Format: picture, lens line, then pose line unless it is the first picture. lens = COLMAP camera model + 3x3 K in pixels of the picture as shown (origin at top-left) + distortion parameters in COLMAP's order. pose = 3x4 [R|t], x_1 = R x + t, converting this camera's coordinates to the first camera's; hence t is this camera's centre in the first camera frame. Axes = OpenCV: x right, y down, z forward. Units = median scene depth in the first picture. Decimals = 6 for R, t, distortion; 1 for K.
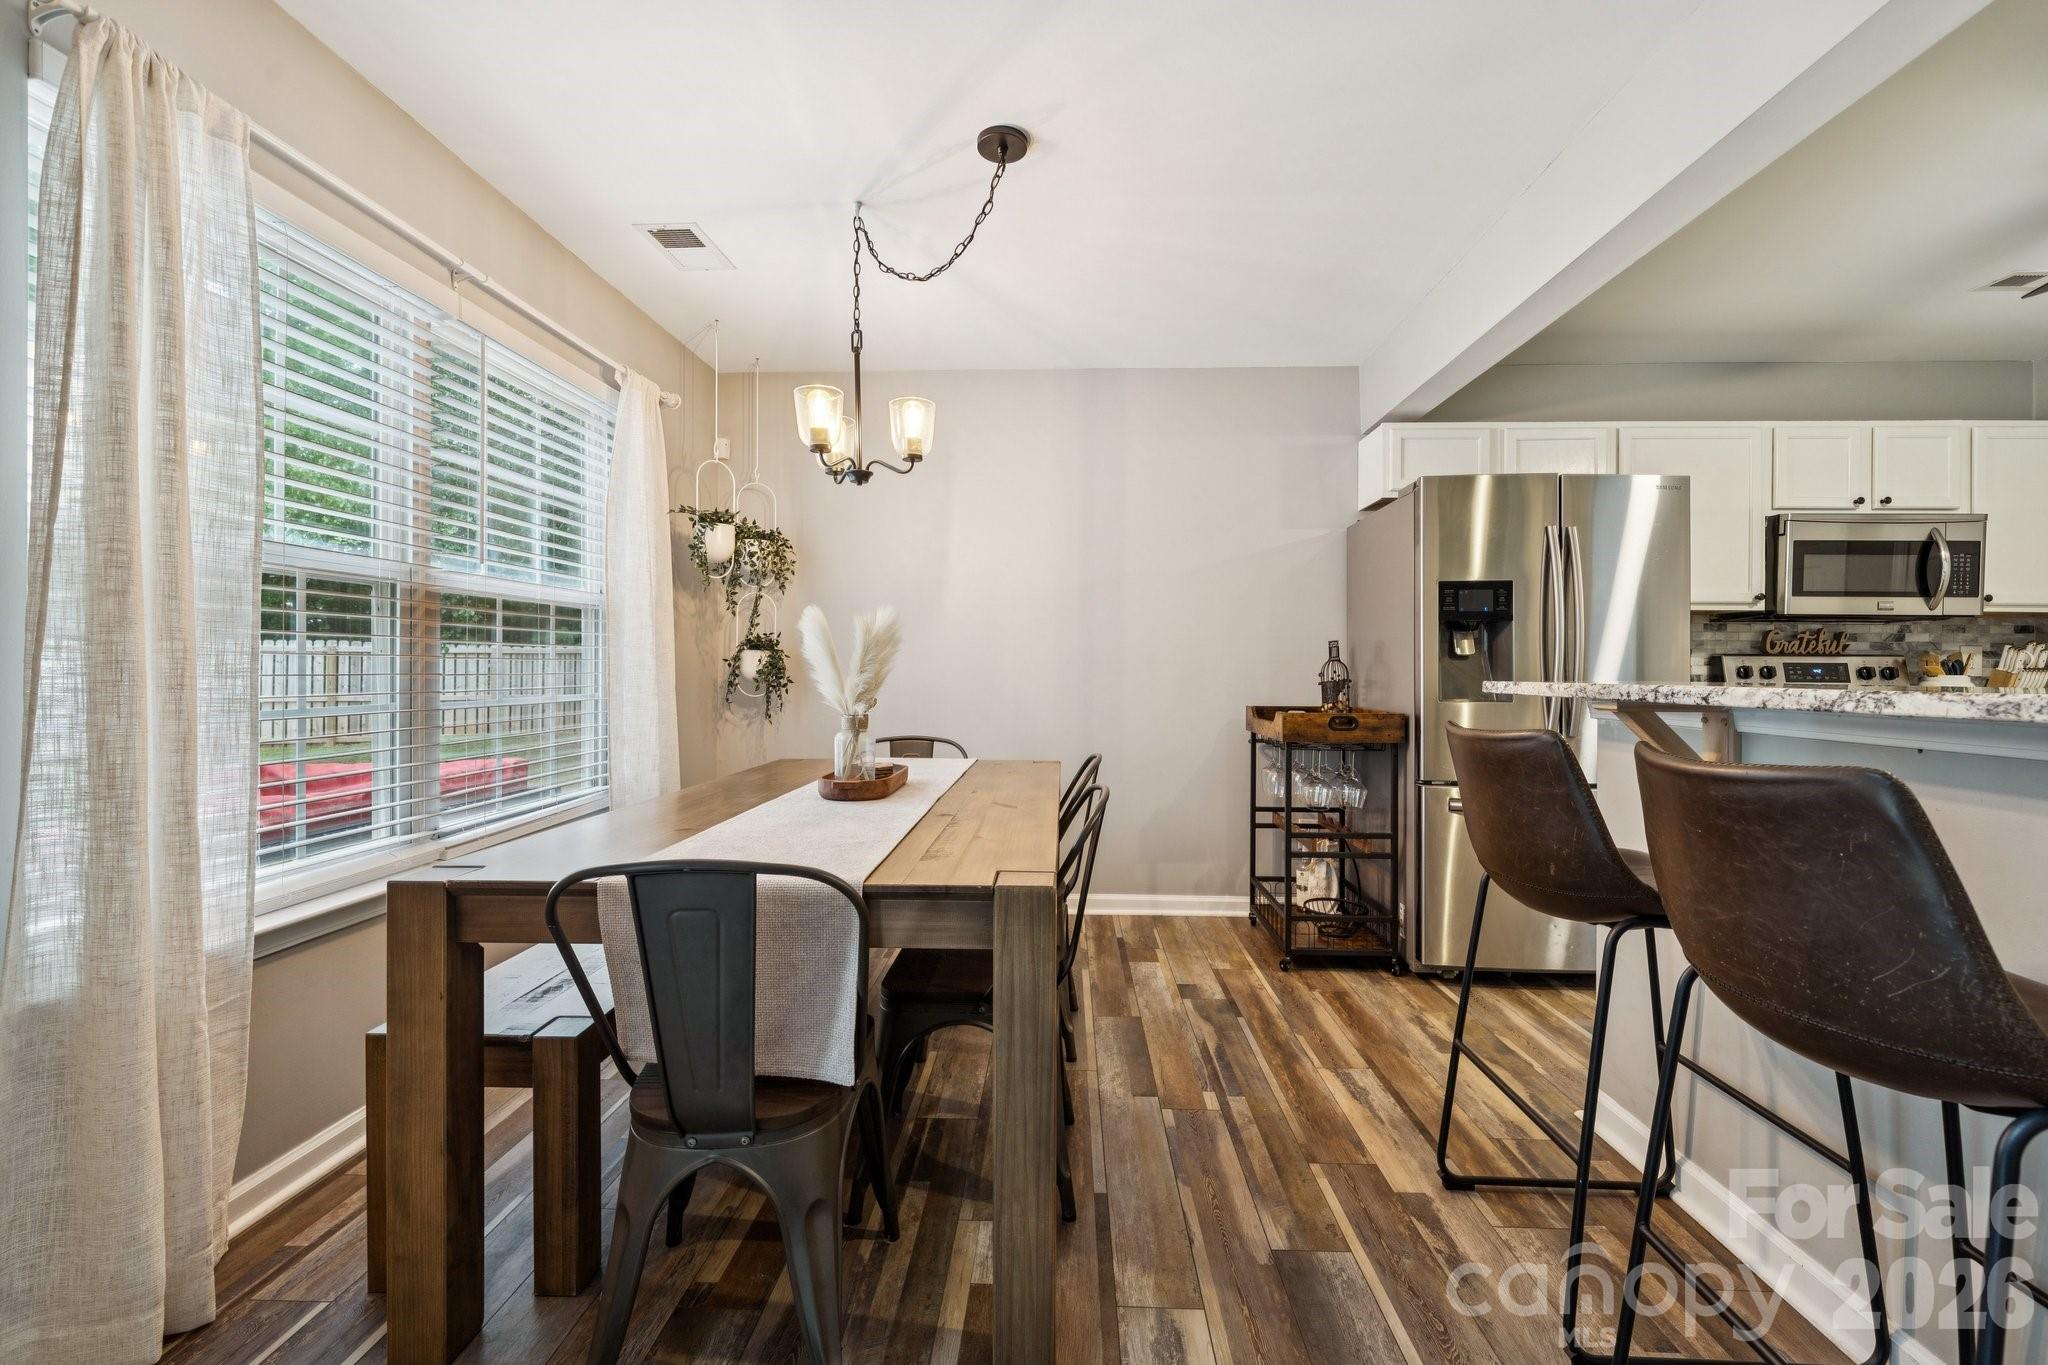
lens RADIAL K [[845.1, 0, 1029.7], [0, 845.1, 674.3], [0, 0, 1]] dist [-0.003007, 0.000204]
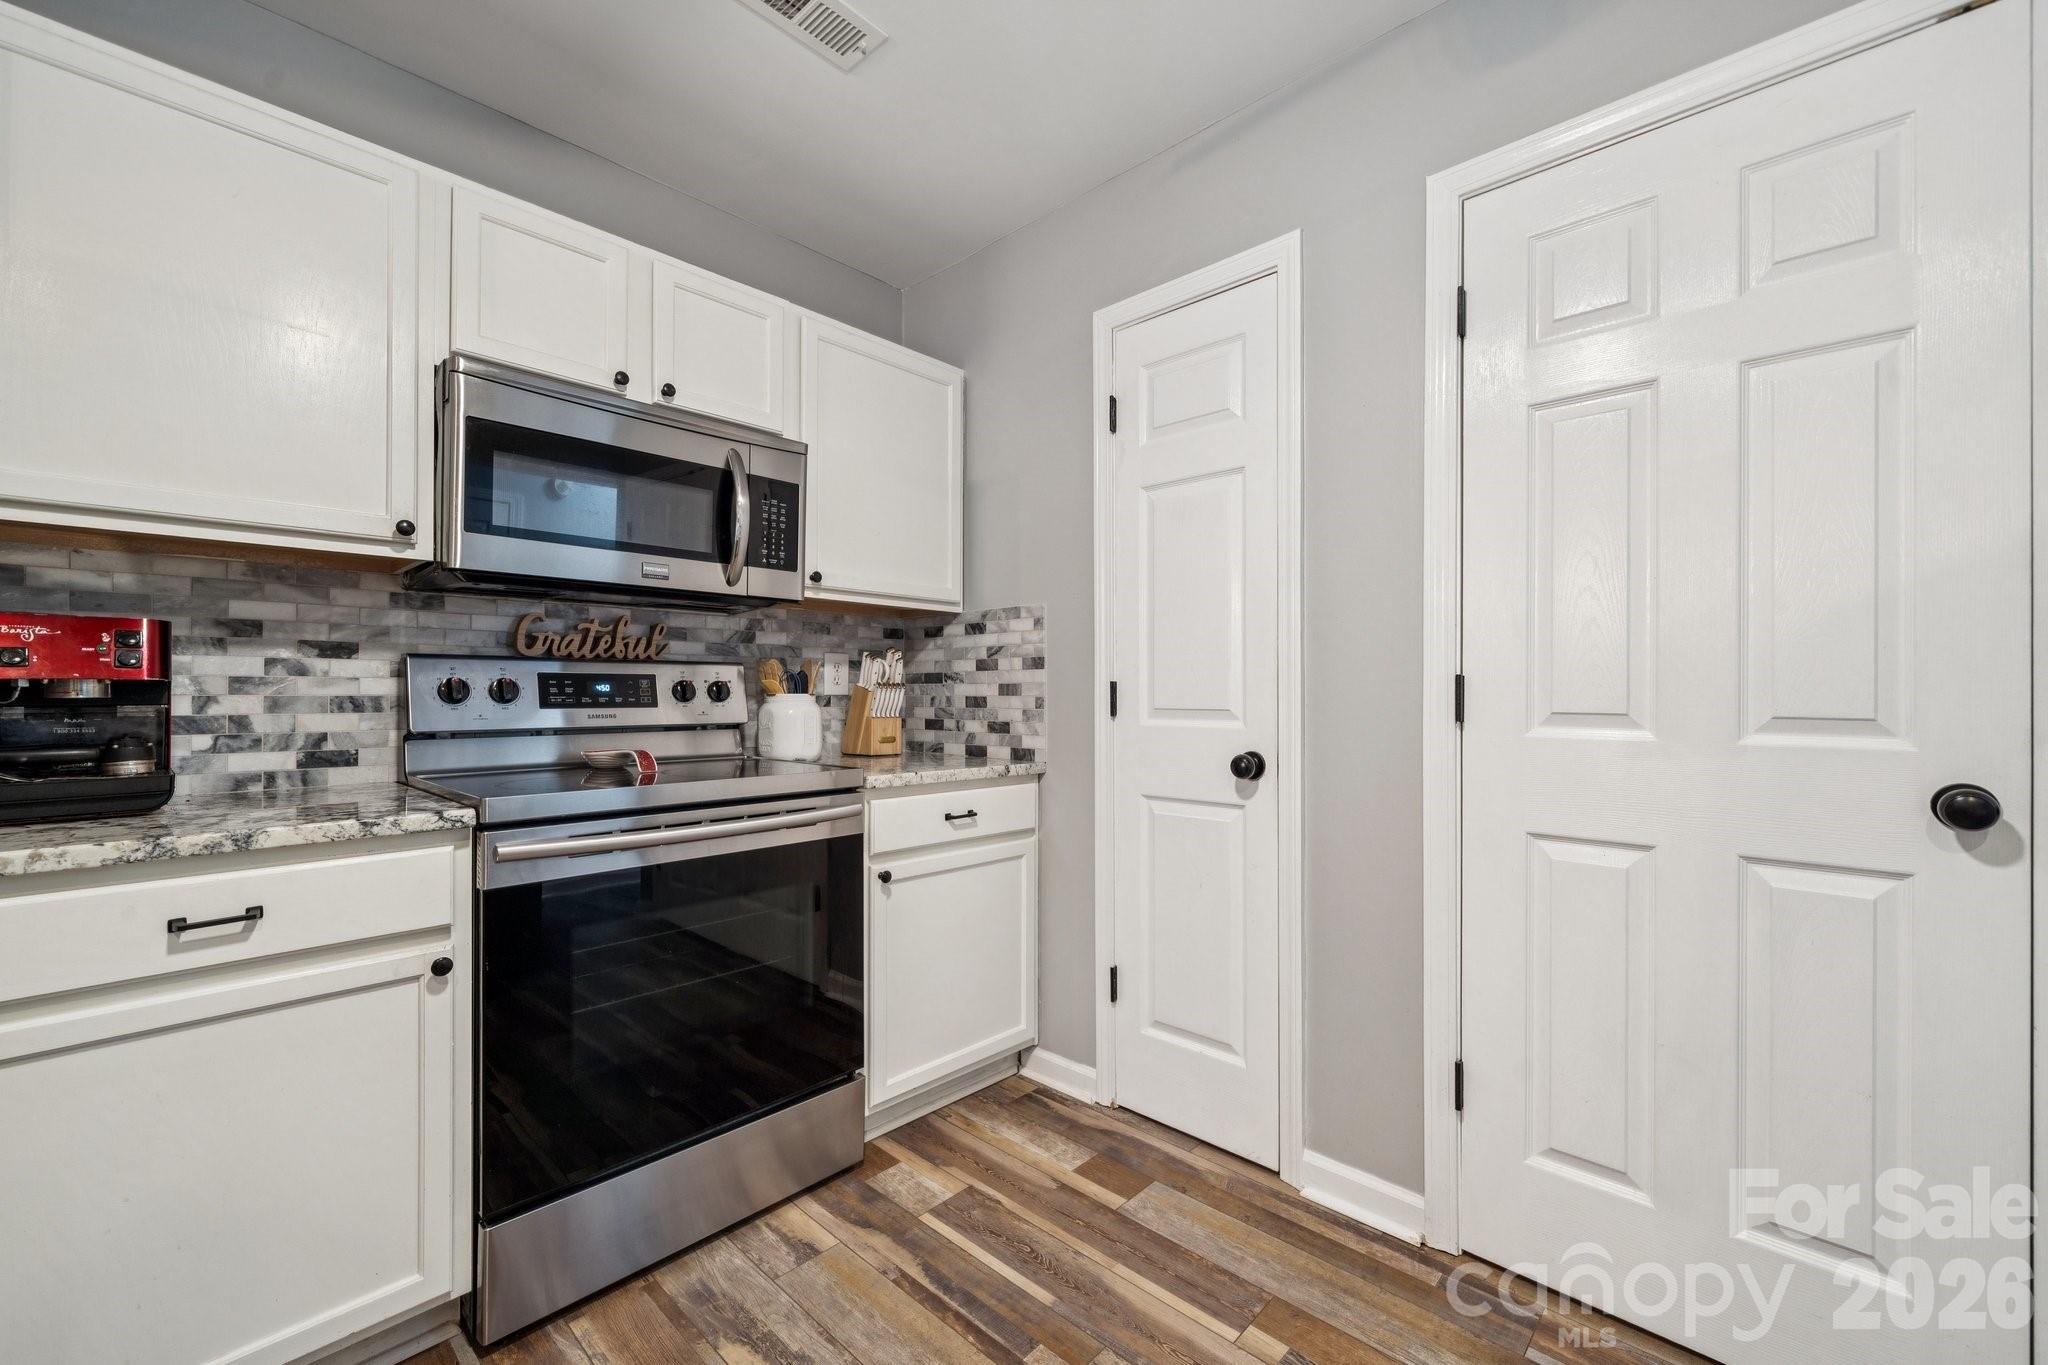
lens RADIAL K [[829.2, 0, 1031.7], [0, 829.2, 688.5], [0, 0, 1]] dist [-0.000420, 0.000098]
pose [[0.656126, -0.001838, 0.754649, 0.842393], [0.006789, 0.999971, -0.003467, 0.000710], [-0.754620, 0.007398, 0.656120, 0.494765]]
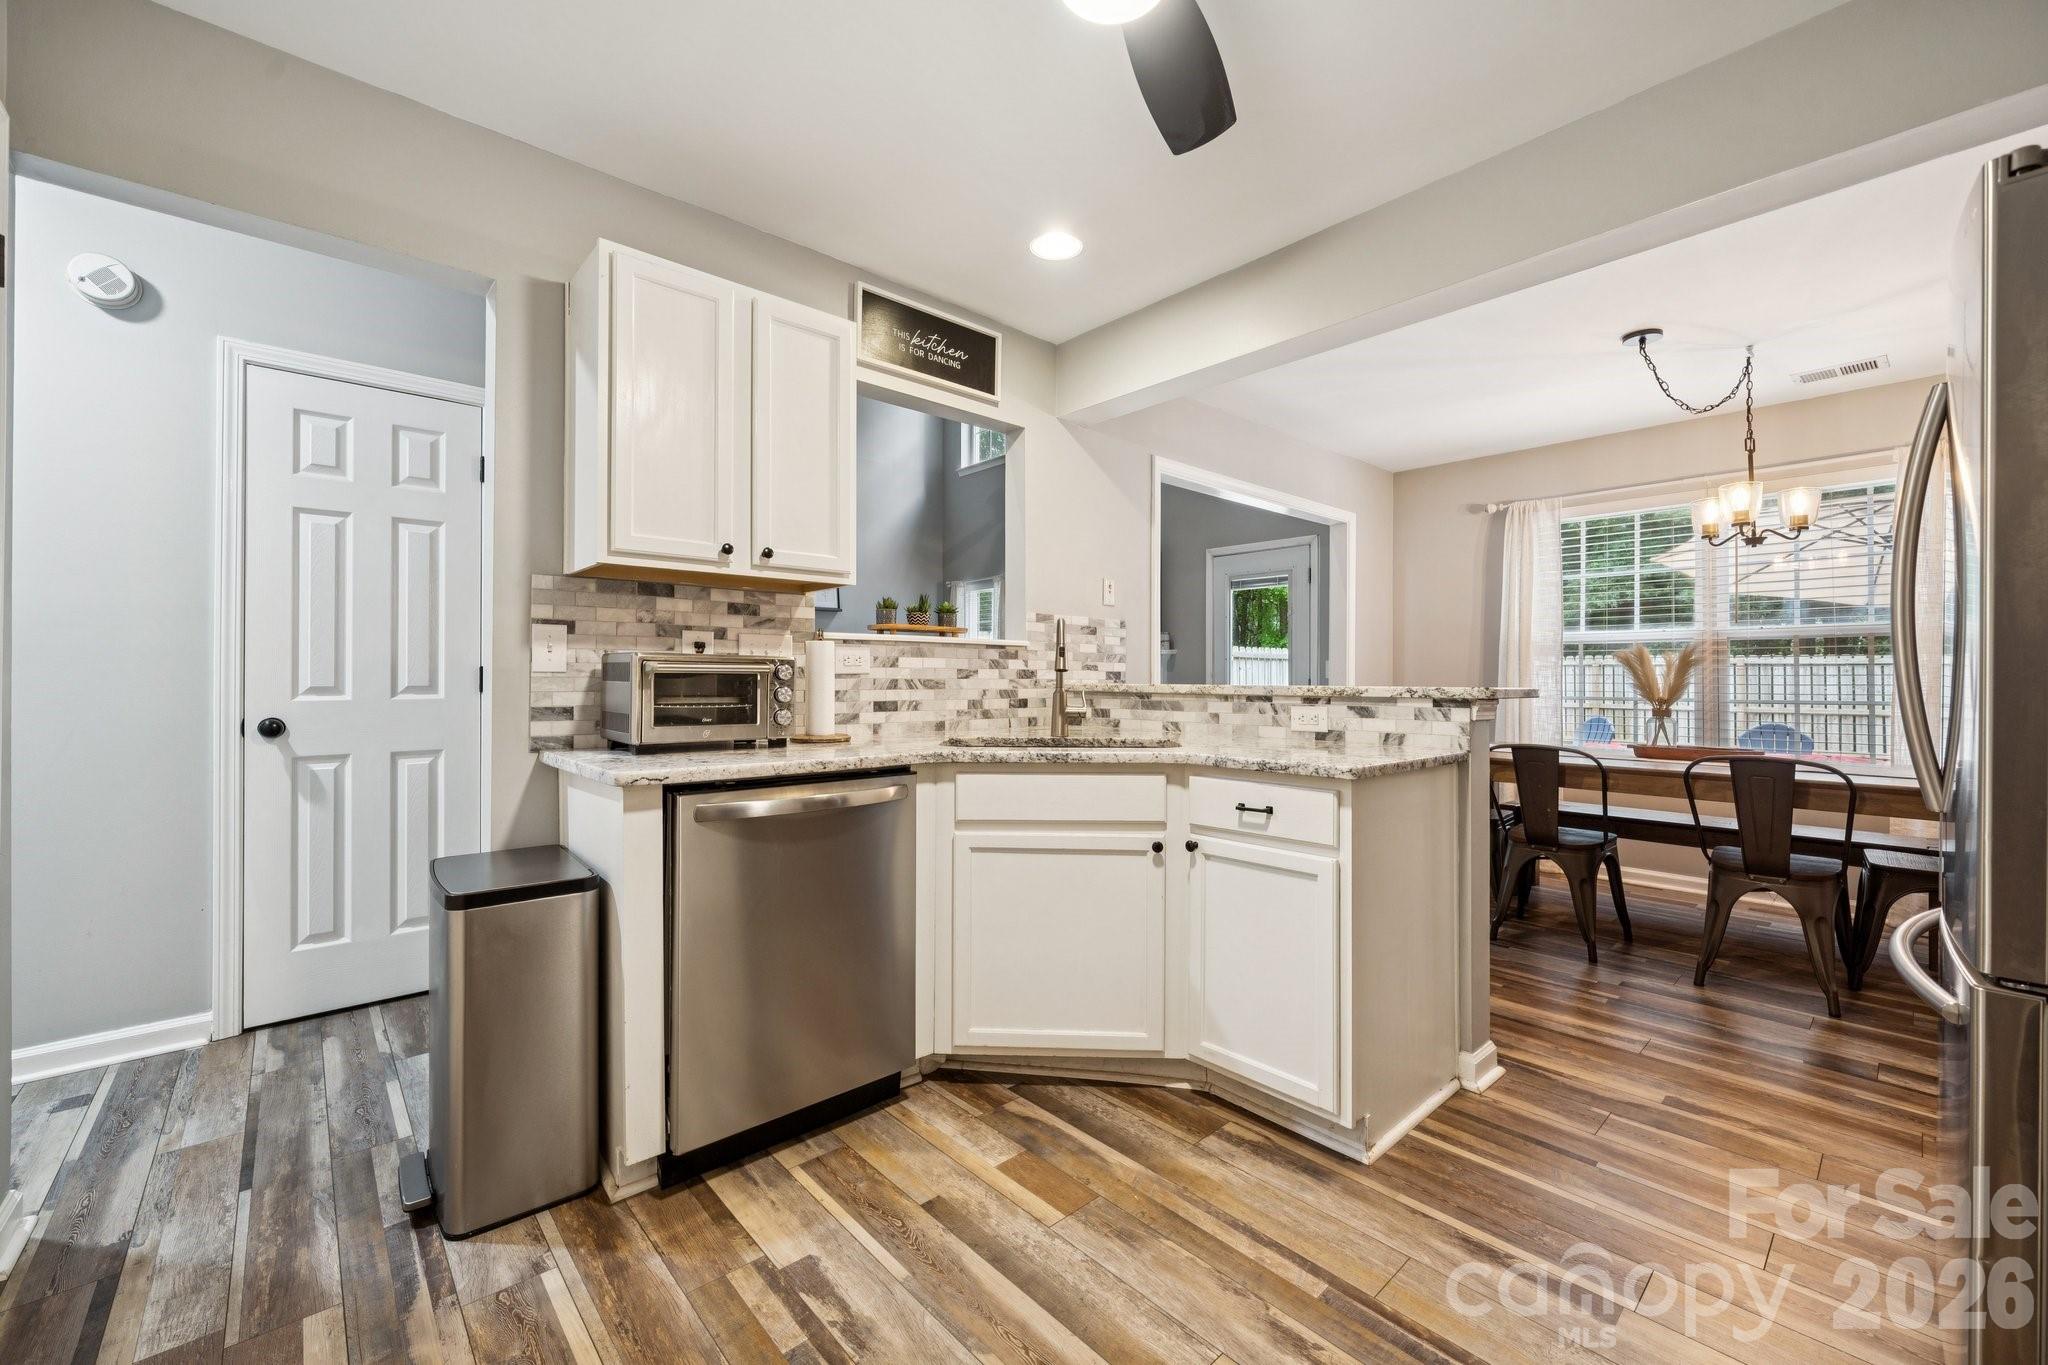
lens RADIAL K [[819.8, 0, 1031.2], [0, 819.8, 673.6], [0, 0, 1]] dist [-0.000442, 0.000091]
pose [[-0.713968, -0.010446, -0.700100, 1.305441], [-0.010069, 0.999938, -0.004651, 0.001450], [0.700106, 0.003729, -0.714029, 0.931042]]
